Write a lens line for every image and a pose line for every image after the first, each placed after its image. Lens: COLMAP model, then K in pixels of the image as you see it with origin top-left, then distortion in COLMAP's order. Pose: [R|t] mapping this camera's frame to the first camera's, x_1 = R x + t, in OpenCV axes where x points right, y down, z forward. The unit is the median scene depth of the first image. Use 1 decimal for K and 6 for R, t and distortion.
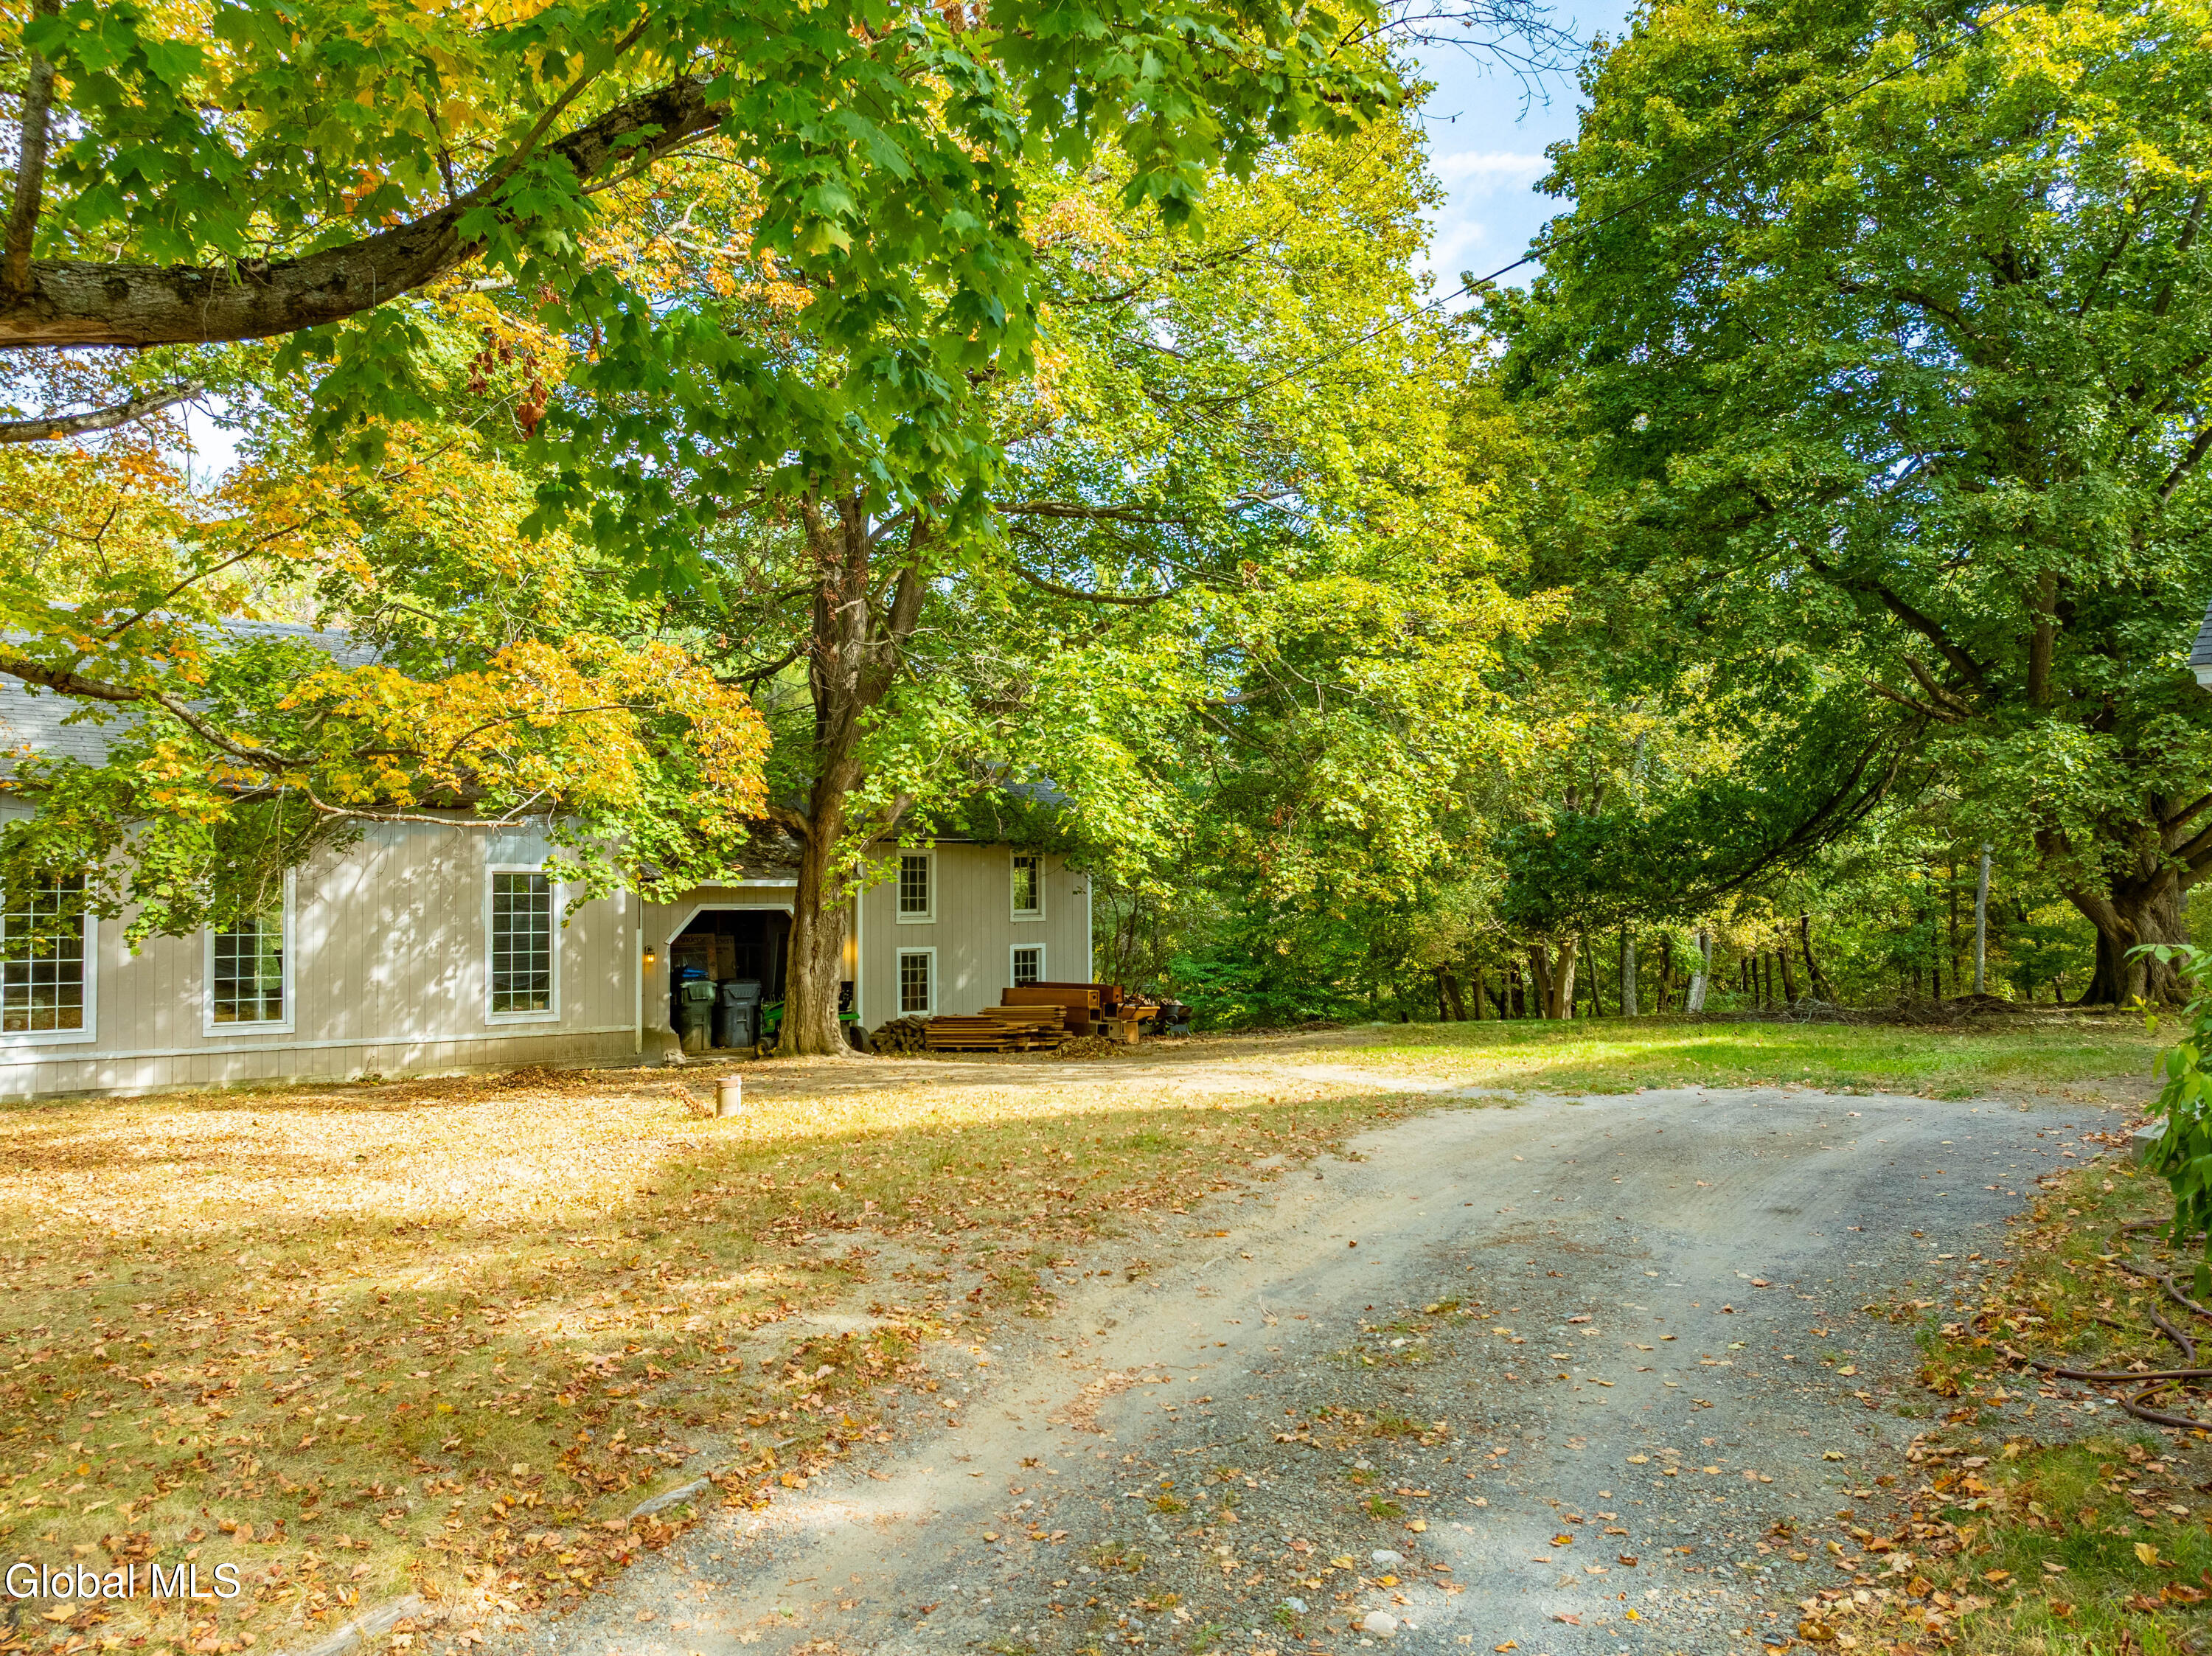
lens RADIAL K [[1562.8, 0, 1105.0], [0, 1562.8, 831.5], [0, 0, 1]] dist [-0.047900, 0.024491]
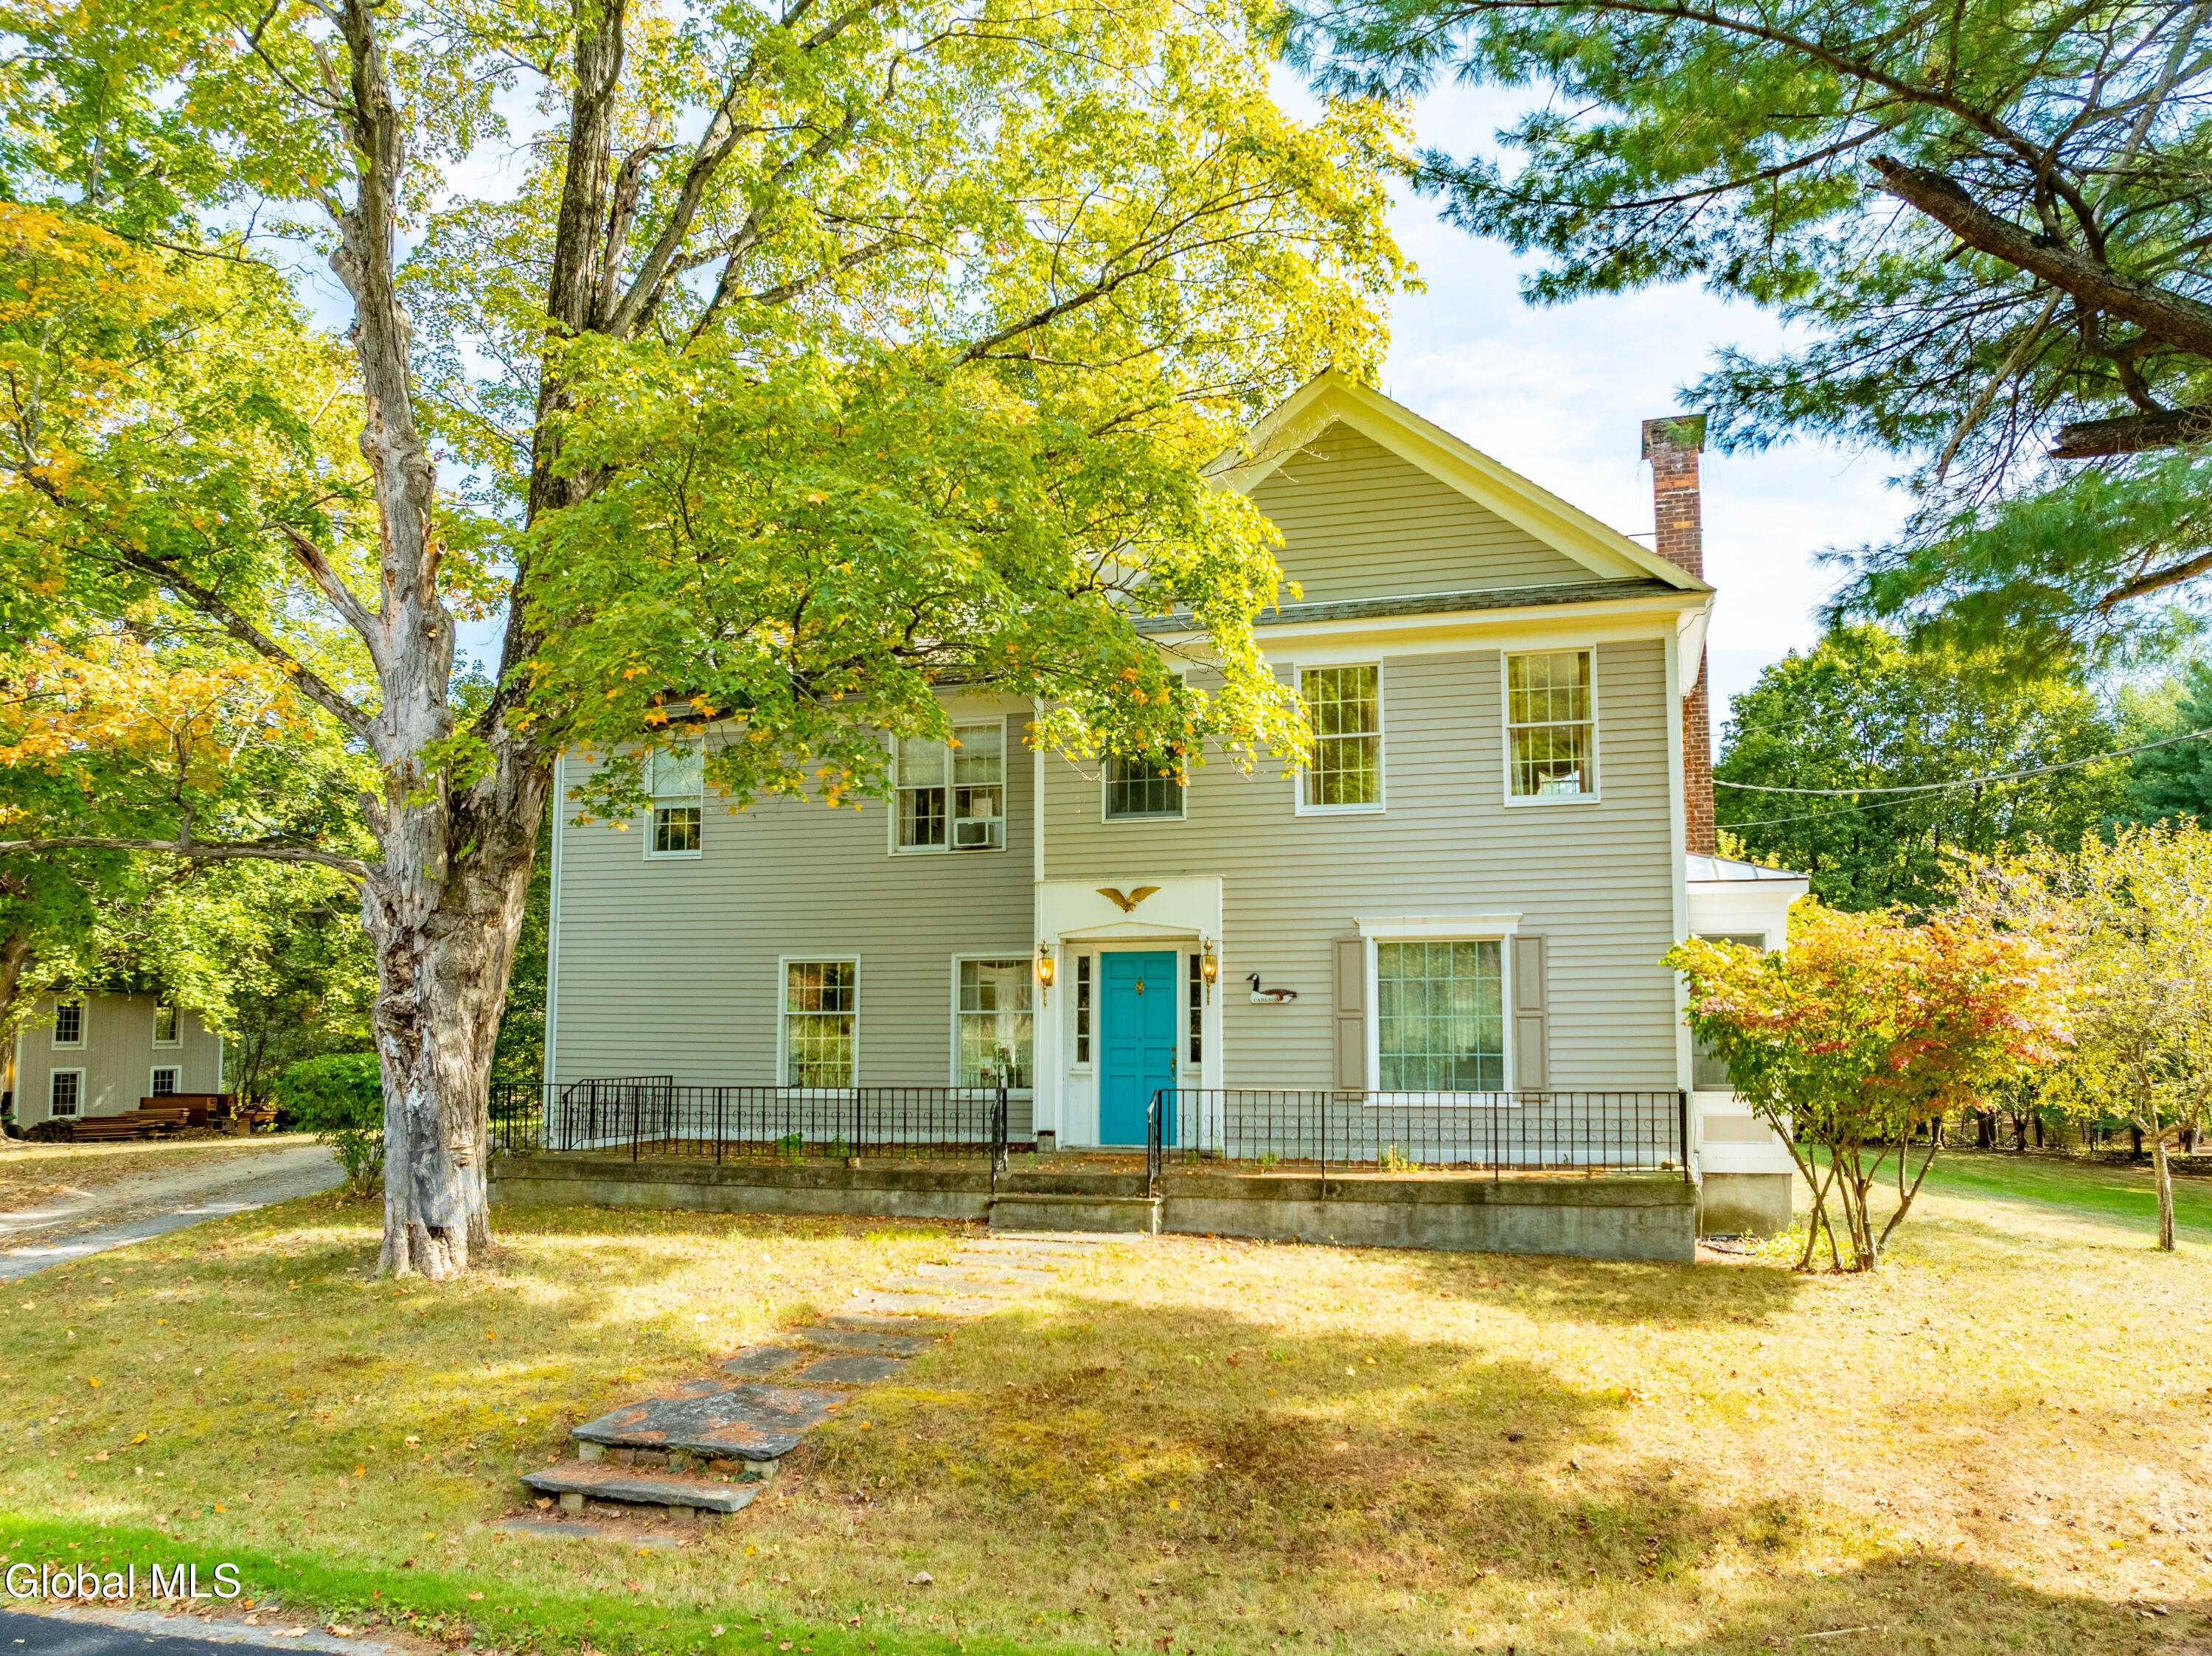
lens RADIAL K [[1562.8, 0, 1184.1], [0, 1562.8, 924.3], [0, 0, 1]] dist [-0.047900, 0.024491]
pose [[0.874747, 0.042938, 0.482674, 0.087189], [-0.032351, 0.999019, -0.030242, -0.045735], [-0.483499, 0.010839, 0.875278, -0.702408]]
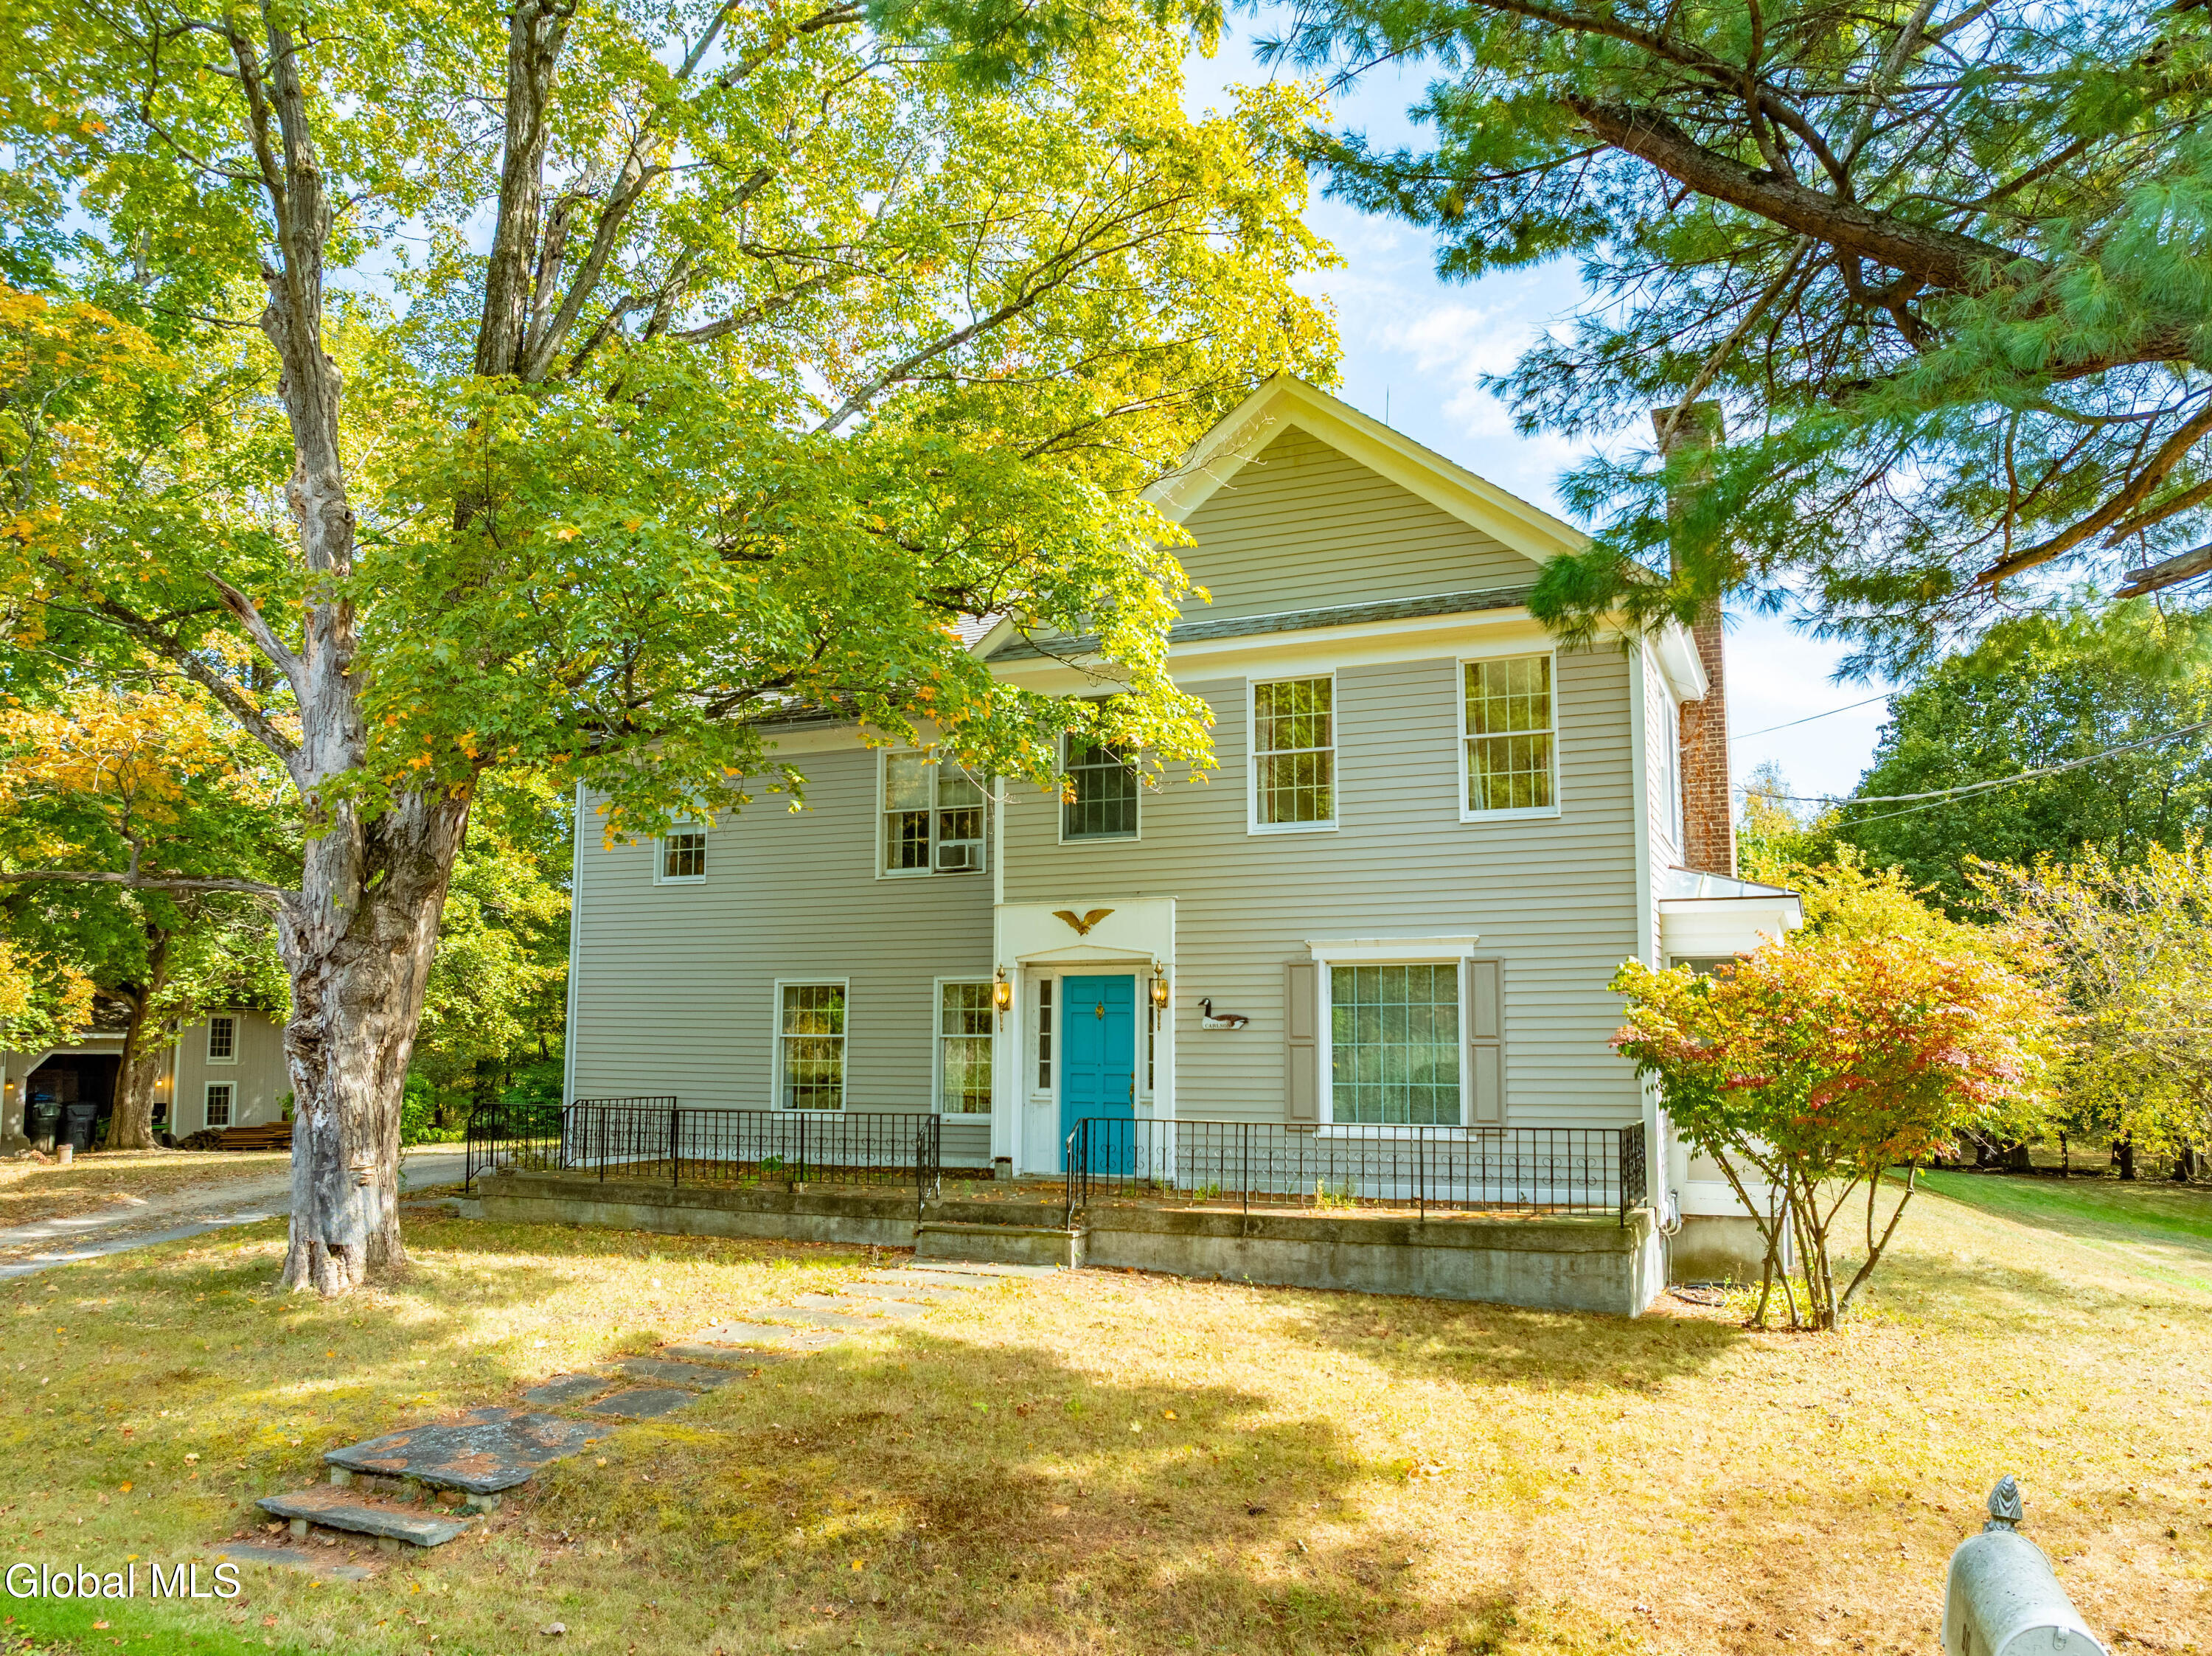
lens RADIAL K [[1562.8, 0, 1123.2], [0, 1562.8, 915.7], [0, 0, 1]] dist [-0.047900, 0.024491]
pose [[0.935440, 0.045494, 0.350546, 0.174607], [-0.032551, 0.998556, -0.042731, -0.051168], [-0.351984, 0.028561, 0.935570, -0.723935]]
